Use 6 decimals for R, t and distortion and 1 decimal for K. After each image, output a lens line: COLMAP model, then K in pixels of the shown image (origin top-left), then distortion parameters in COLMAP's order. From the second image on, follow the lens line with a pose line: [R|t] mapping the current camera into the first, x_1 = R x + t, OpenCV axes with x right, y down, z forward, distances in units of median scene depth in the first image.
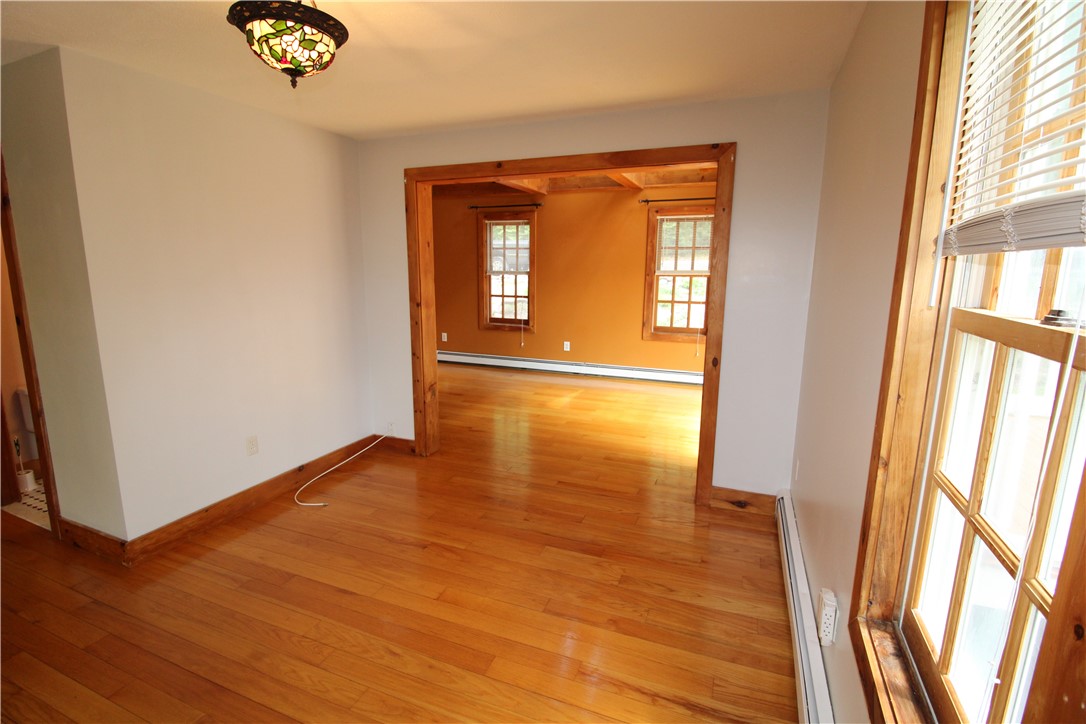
lens RADIAL K [[503.0, 0, 543.8], [0, 503.0, 358.2], [0, 0, 1]] dist [0.000504, -0.013902]
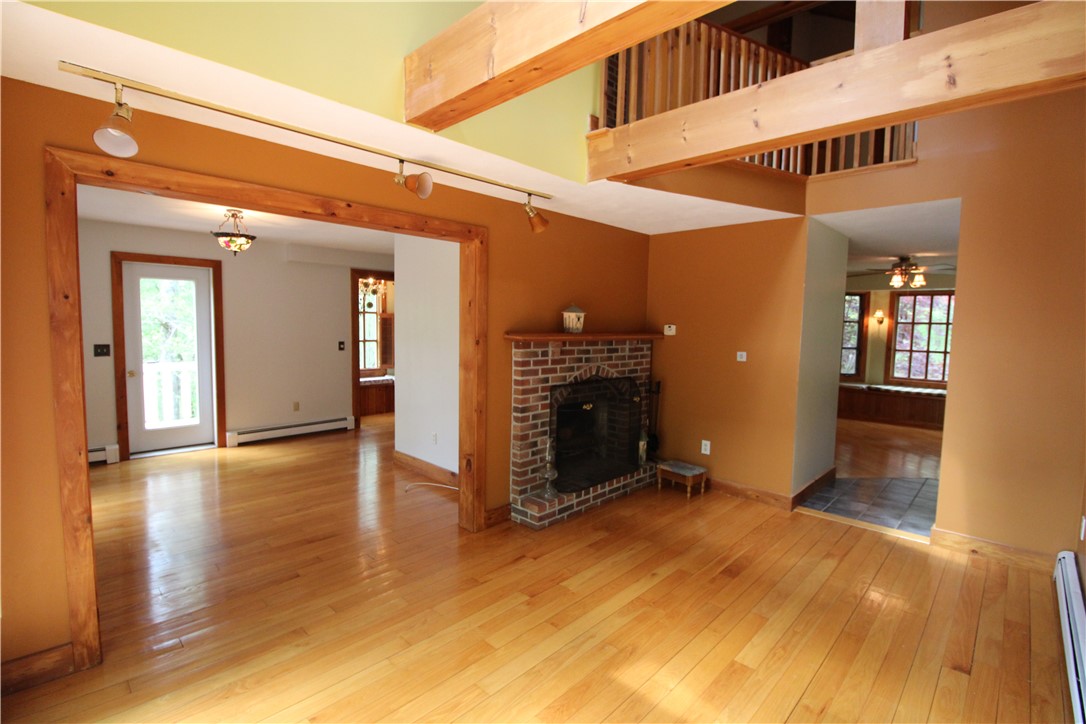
lens RADIAL K [[506.0, 0, 544.7], [0, 506.0, 360.8], [0, 0, 1]] dist [0.000542, -0.013634]
pose [[-0.381238, 0.057283, -0.922701, 0.554904], [-0.190871, 0.971697, 0.139188, -0.263537], [0.904558, 0.229181, -0.359514, 1.397401]]
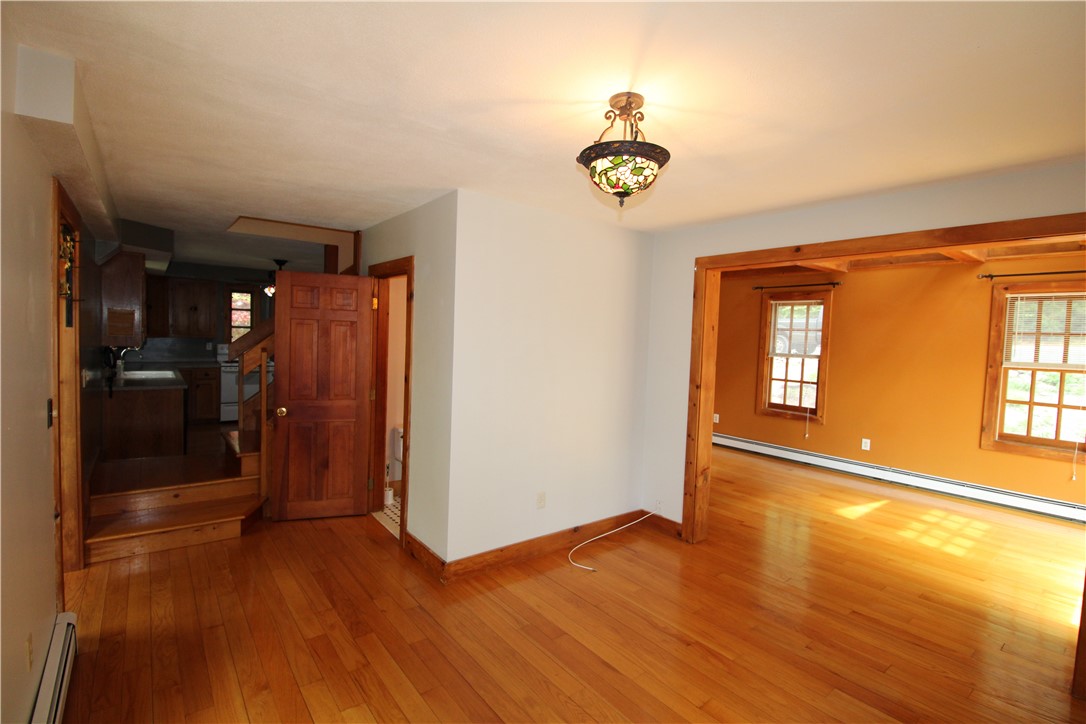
lens RADIAL K [[503.0, 0, 543.8], [0, 503.0, 358.2], [0, 0, 1]] dist [0.000504, -0.013902]
pose [[0.865885, 0.044665, -0.498244, -0.017357], [-0.117902, 0.986168, -0.116494, -0.008854], [0.486150, 0.159614, 0.859175, -0.021188]]
